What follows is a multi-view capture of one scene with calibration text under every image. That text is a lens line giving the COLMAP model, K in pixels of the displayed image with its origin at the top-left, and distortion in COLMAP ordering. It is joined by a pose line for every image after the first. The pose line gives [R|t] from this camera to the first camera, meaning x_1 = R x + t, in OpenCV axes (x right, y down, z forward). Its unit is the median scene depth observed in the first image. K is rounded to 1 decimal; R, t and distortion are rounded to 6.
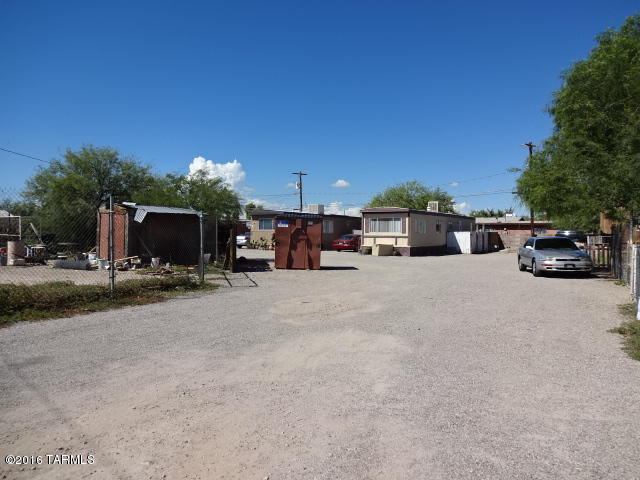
lens RADIAL K [[480.6, 0, 320.4], [0, 480.6, 236.2], [0, 0, 1]] dist [0.002632, 0.002556]
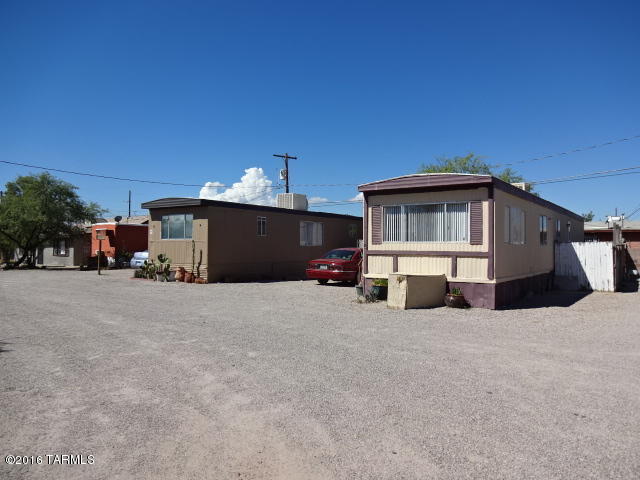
lens RADIAL K [[480.6, 0, 315.2], [0, 480.6, 246.4], [0, 0, 1]] dist [0.002632, 0.002556]
pose [[0.997831, 0.000415, -0.065828, 0.074328], [-0.000991, 0.999962, -0.008713, -0.001415], [0.065822, 0.008759, 0.997793, 0.613336]]
